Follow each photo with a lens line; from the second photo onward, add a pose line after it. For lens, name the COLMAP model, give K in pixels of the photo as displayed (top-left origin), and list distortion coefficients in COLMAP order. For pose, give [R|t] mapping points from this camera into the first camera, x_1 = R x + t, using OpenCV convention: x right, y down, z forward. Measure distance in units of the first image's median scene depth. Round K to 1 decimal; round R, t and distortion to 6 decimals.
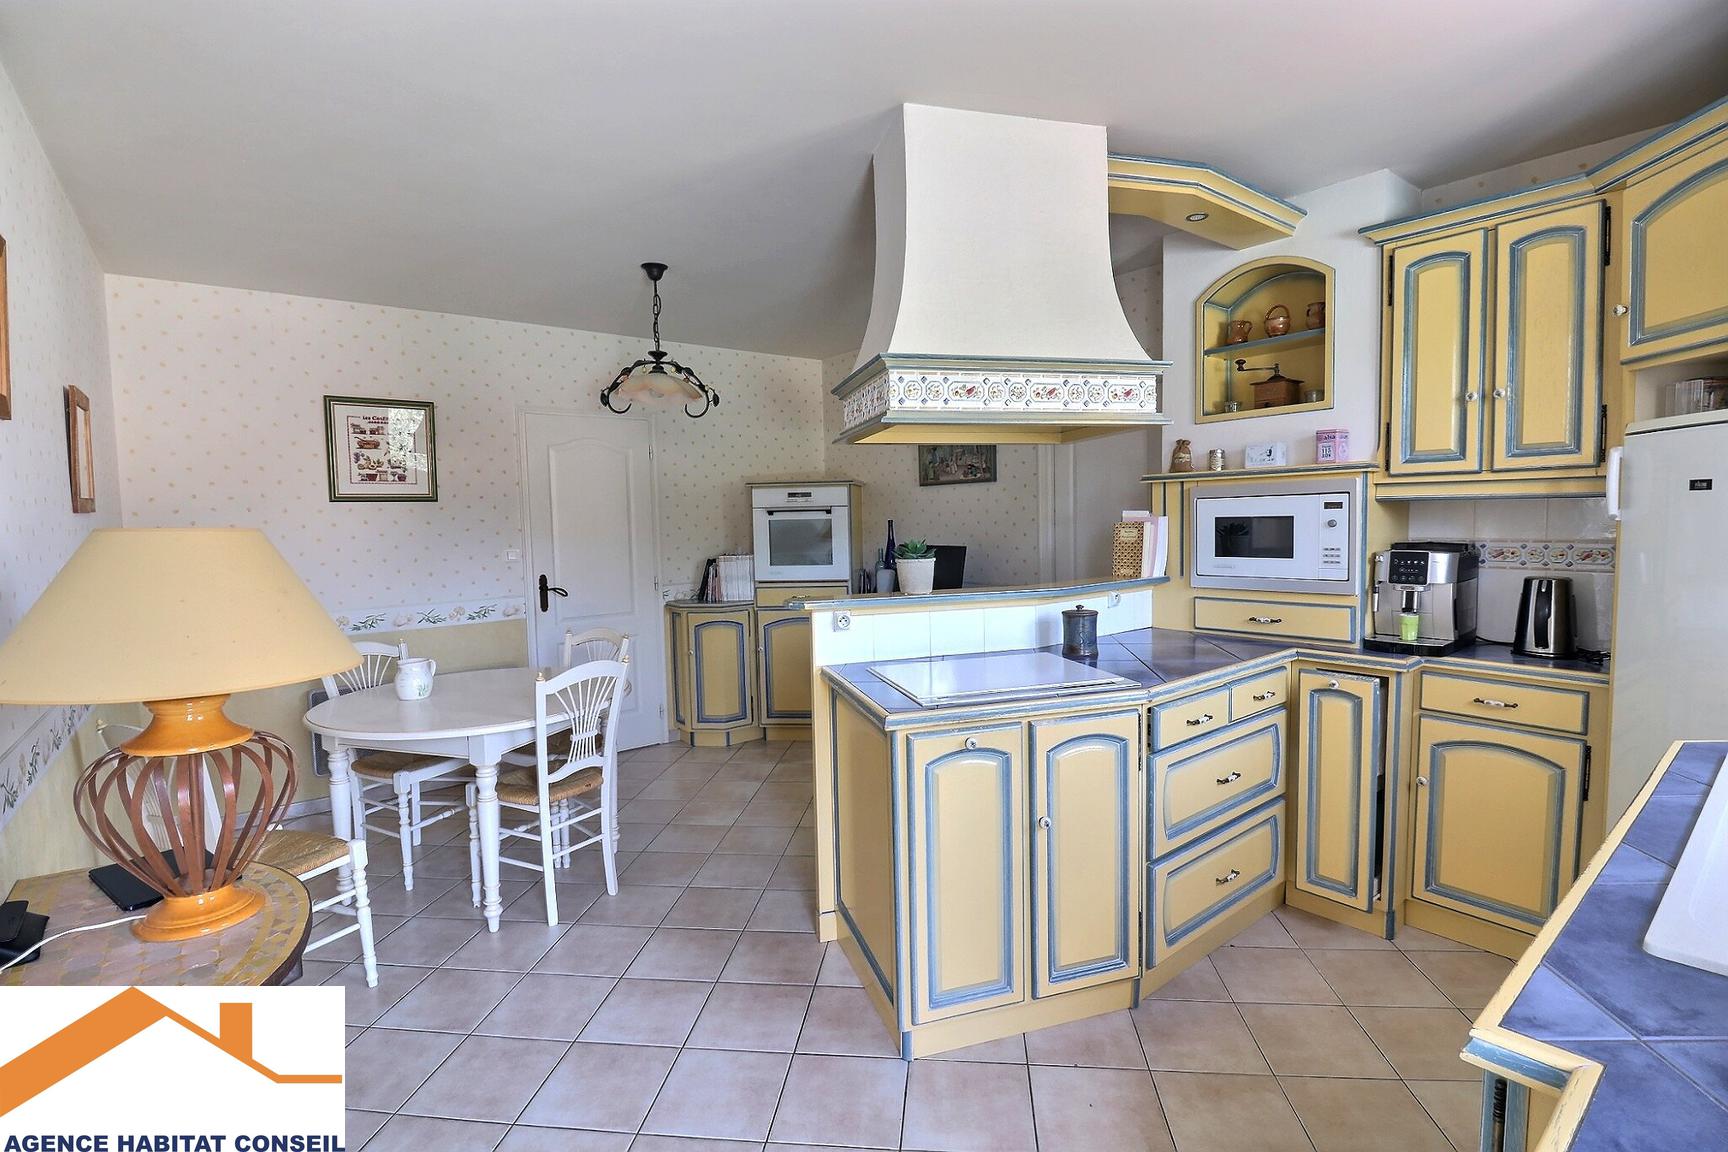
lens RADIAL K [[807.7, 0, 868.4], [0, 807.7, 579.9], [0, 0, 1]] dist [-0.006241, -0.008417]
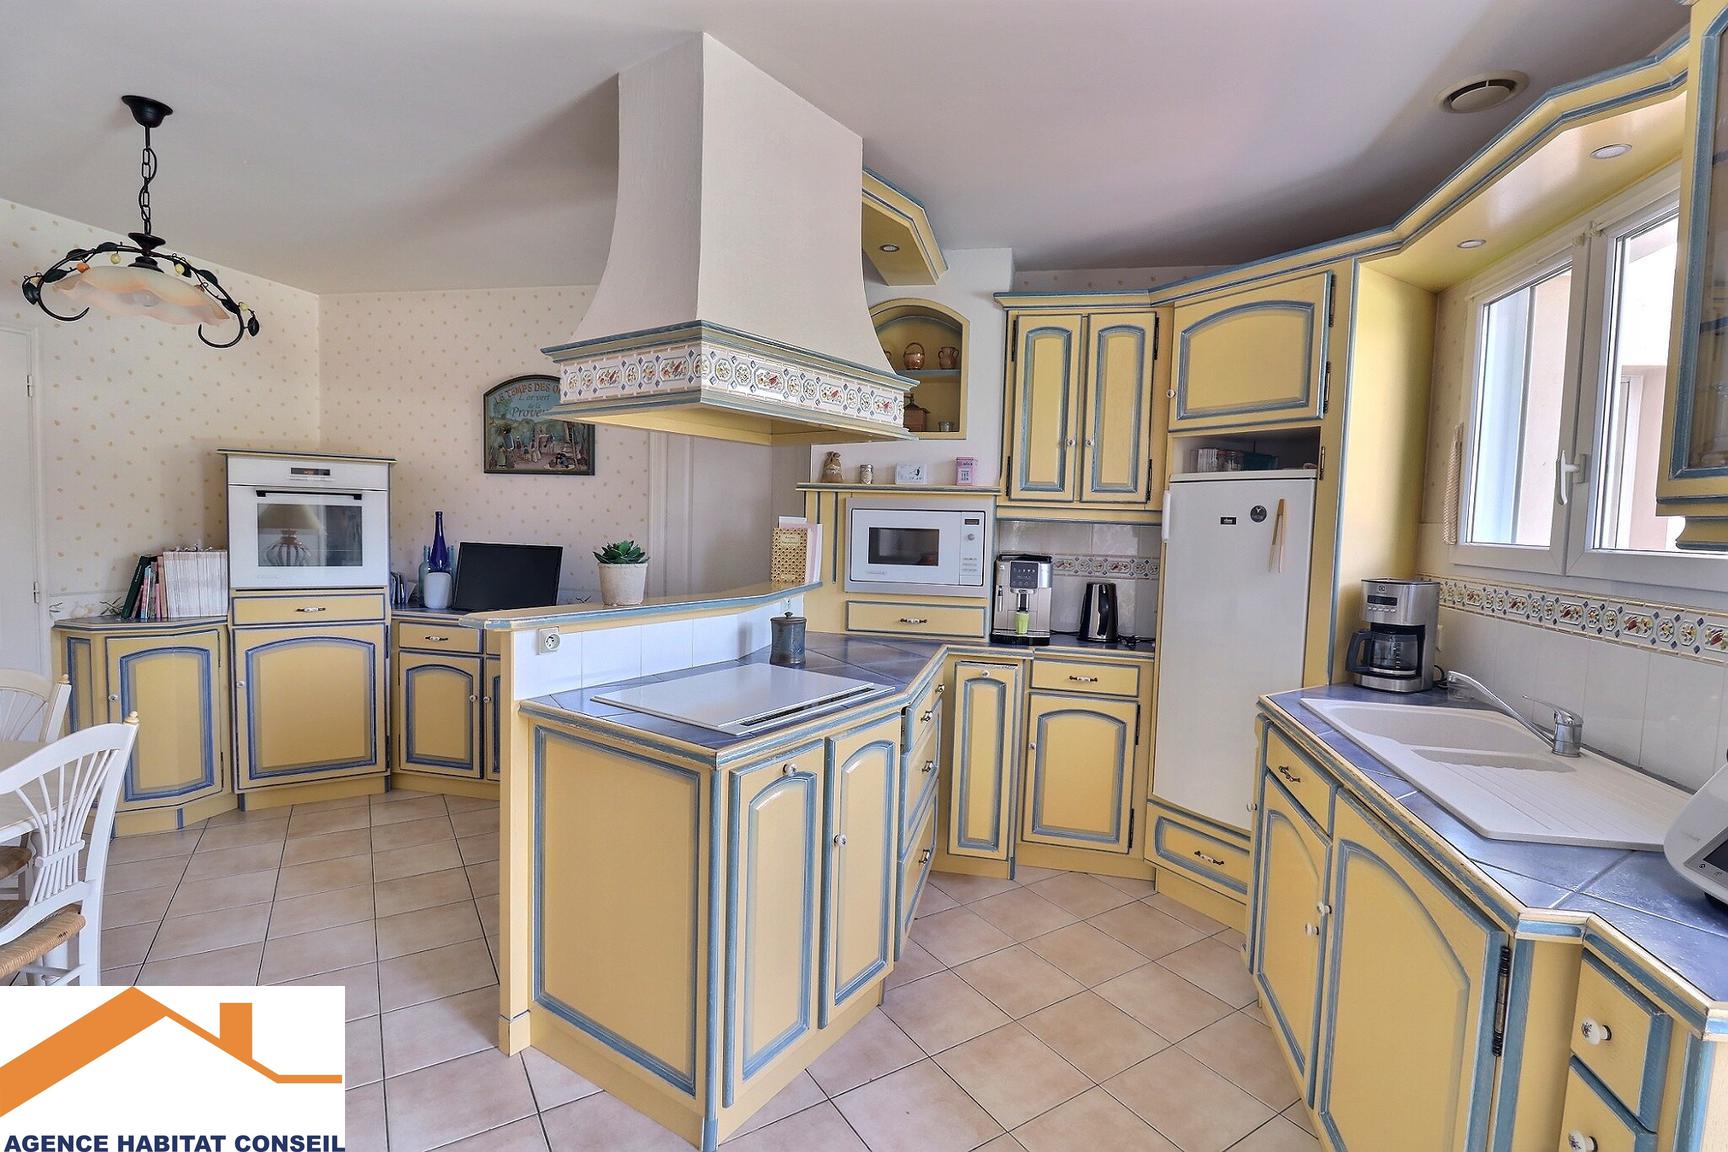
lens RADIAL K [[807.7, 0, 873.9], [0, 807.7, 576.1], [0, 0, 1]] dist [-0.006241, -0.008417]
pose [[0.768991, 0.000796, 0.639260, -0.289230], [0.002804, 0.999985, -0.004618, -0.007855], [-0.639254, 0.005343, 0.768977, 0.183712]]
